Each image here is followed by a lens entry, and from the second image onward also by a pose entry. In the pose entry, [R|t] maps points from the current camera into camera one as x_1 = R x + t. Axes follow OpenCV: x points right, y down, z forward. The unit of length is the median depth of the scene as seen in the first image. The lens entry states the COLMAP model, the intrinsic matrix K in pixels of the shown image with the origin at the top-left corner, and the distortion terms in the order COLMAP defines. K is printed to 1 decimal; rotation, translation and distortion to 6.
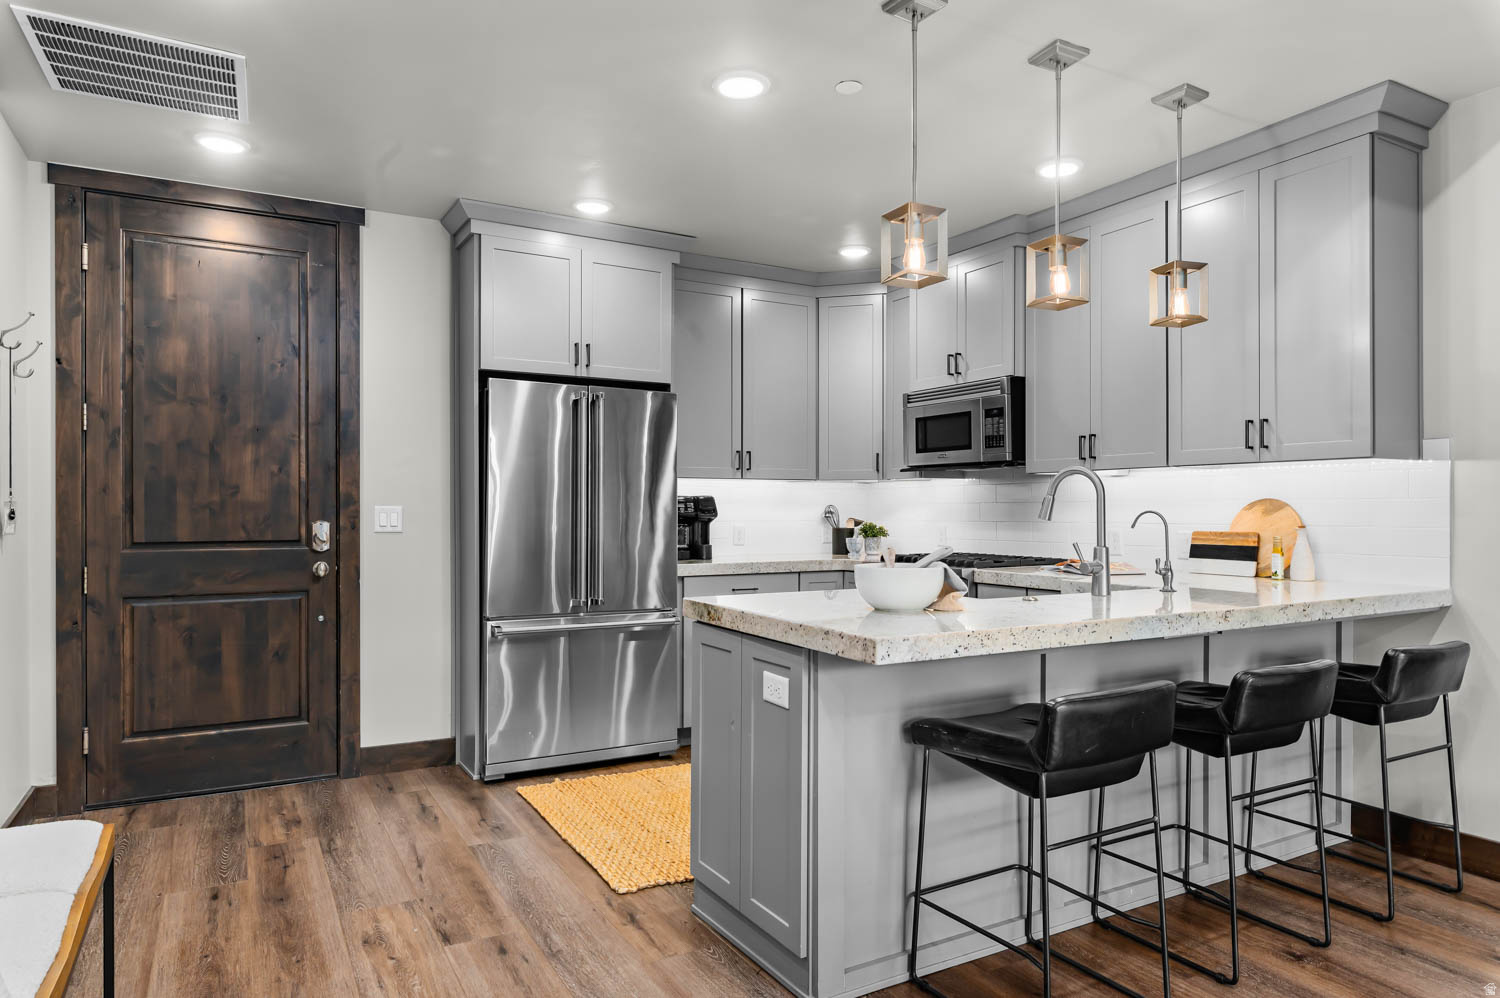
lens RADIAL K [[938.4, 0, 745.4], [0, 938.4, 499.1], [0, 0, 1]] dist [0.000063, -0.000374]
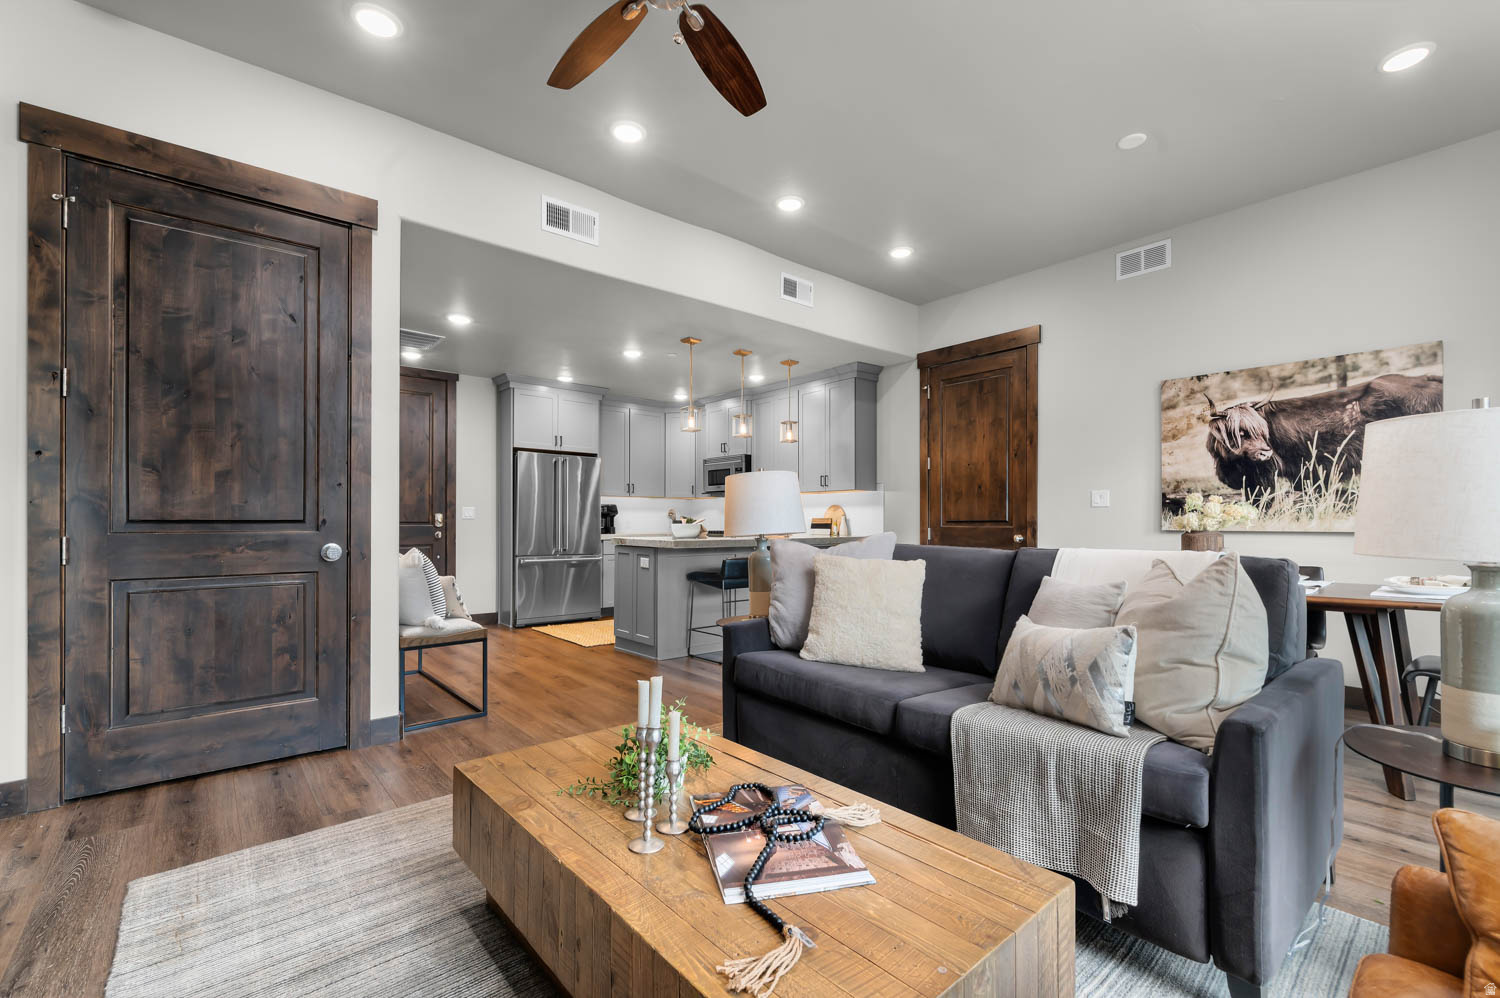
lens RADIAL K [[652.2, 0, 759.6], [0, 652.2, 515.4], [0, 0, 1]] dist [0.001225, -0.002010]
pose [[0.979255, 0.002105, 0.202621, -0.017895], [-0.001811, 0.999997, -0.001635, 0.028964], [-0.202624, 0.001235, 0.979256, -0.667668]]
